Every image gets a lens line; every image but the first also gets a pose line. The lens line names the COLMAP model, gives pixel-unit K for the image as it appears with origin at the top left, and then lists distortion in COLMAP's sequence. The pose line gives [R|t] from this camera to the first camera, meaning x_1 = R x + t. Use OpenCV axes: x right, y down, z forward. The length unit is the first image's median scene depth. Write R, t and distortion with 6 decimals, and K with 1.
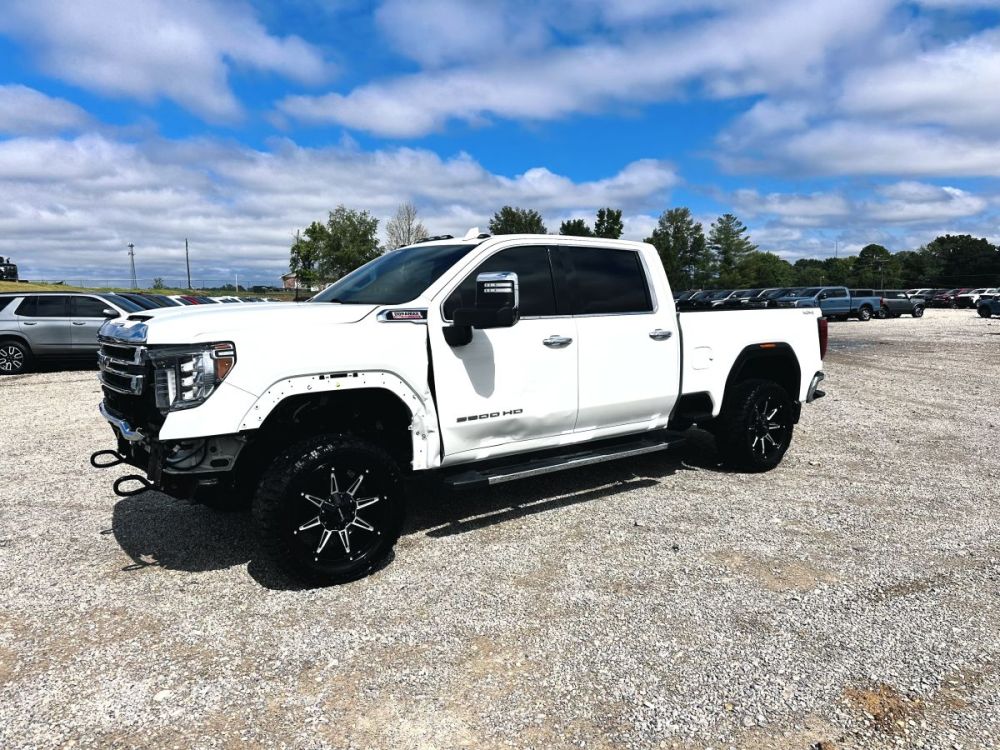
lens RADIAL K [[697.7, 0, 489.3], [0, 697.7, 375.3], [0, 0, 1]] dist [0.076081, -0.108659]
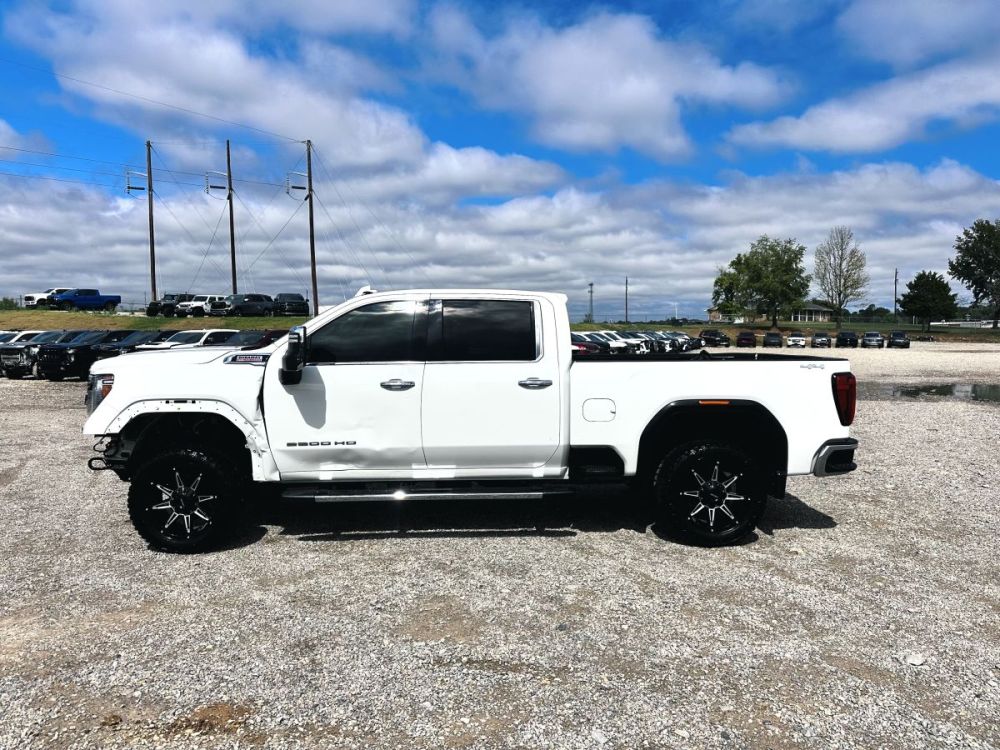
lens RADIAL K [[697.7, 0, 489.3], [0, 697.7, 375.3], [0, 0, 1]] dist [0.076081, -0.108659]
pose [[0.821066, 0.041669, -0.569310, 0.884571], [-0.066944, 0.997479, -0.023540, -0.048732], [0.566894, 0.057440, 0.821786, 0.163750]]
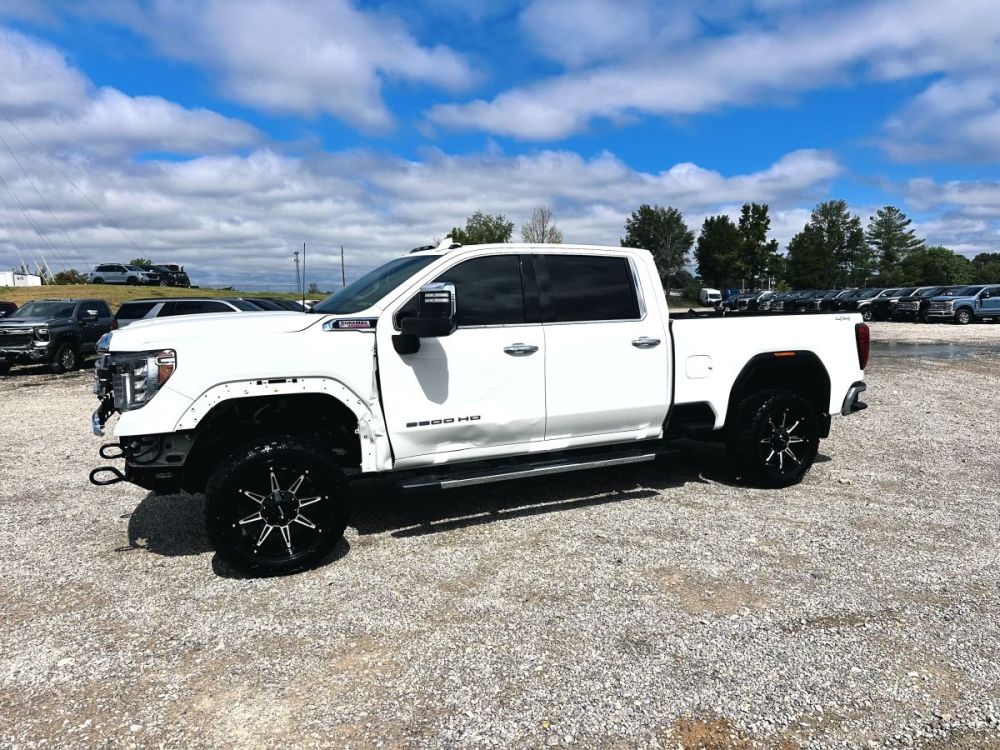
lens RADIAL K [[696.4, 0, 497.9], [0, 696.4, 373.7], [0, 0, 1]] dist [0.077381, -0.116275]
pose [[0.982584, 0.013641, -0.185320, 0.258930], [-0.014238, 0.999897, -0.001887, -0.011386], [0.185275, 0.004493, 0.982676, 0.007787]]
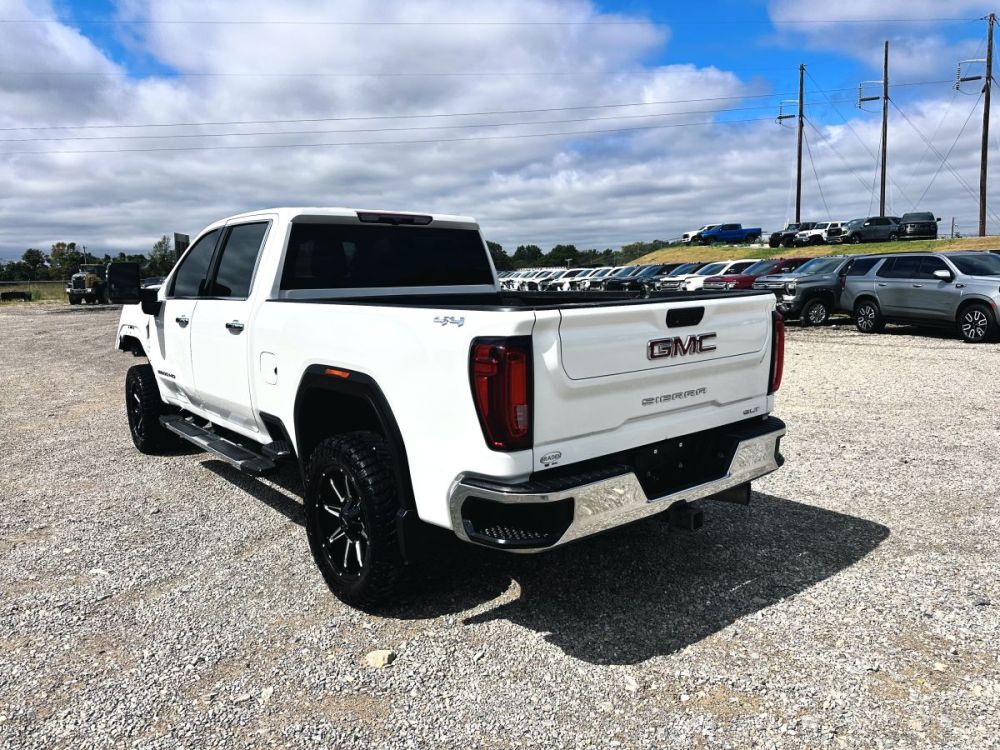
lens RADIAL K [[709.4, 0, 480.6], [0, 709.4, 352.3], [0, 0, 1]] dist [0.033185, -0.049428]
pose [[0.045215, 0.118822, -0.991886, 1.245412], [-0.085081, 0.989751, 0.114687, -0.170519], [0.995348, 0.079205, 0.054862, 1.446198]]
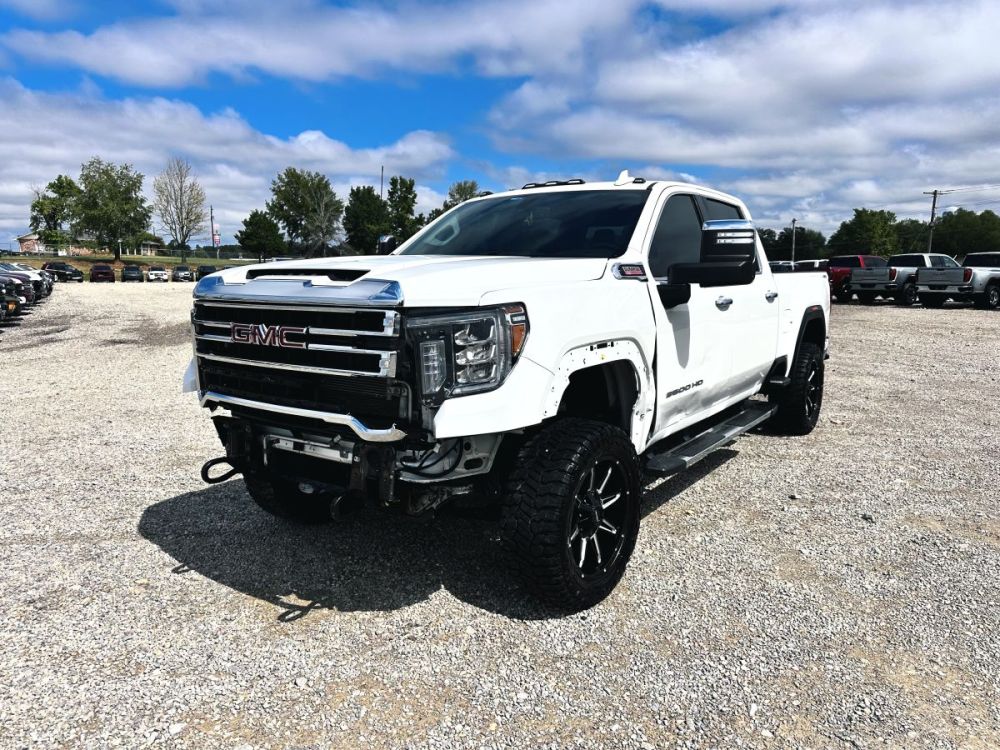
lens RADIAL K [[702.1, 0, 485.4], [0, 702.1, 359.8], [0, 0, 1]] dist [0.074798, -0.109439]
pose [[0.954548, -0.028841, 0.296659, -0.479716], [0.022926, 0.999463, 0.023399, -0.004305], [-0.297174, -0.015534, 0.954697, 0.224107]]
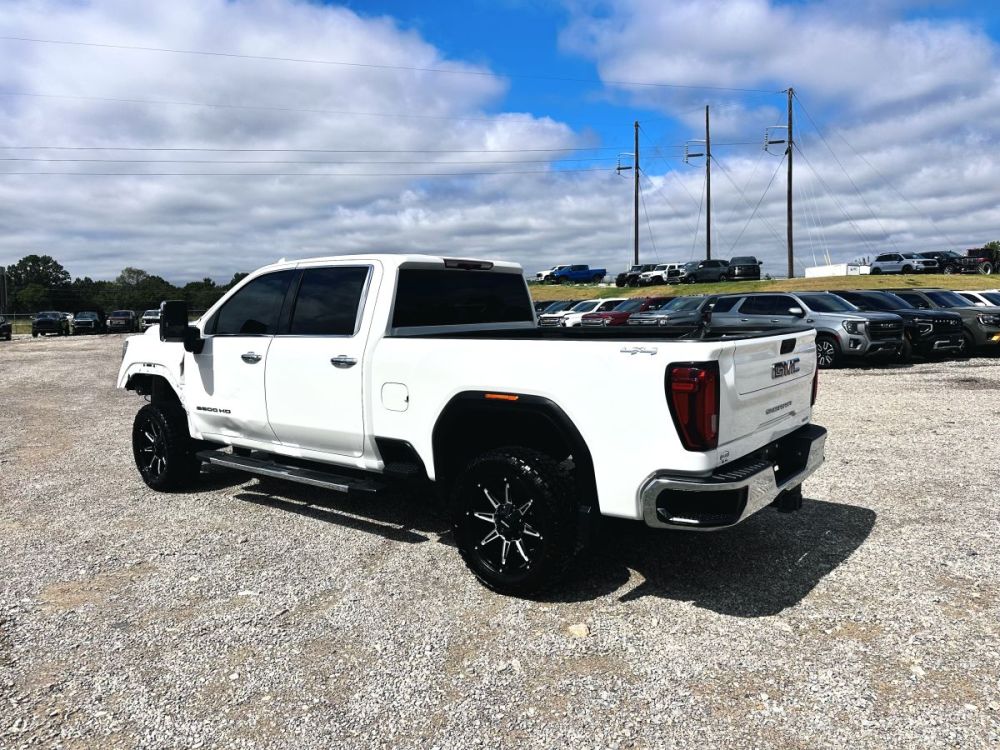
lens RADIAL K [[702.1, 0, 485.4], [0, 702.1, 359.8], [0, 0, 1]] dist [0.074798, -0.109439]
pose [[0.259003, 0.076954, -0.962806, 1.331019], [-0.084122, 0.994830, 0.056884, -0.145304], [0.962206, 0.066260, 0.264137, 1.091363]]
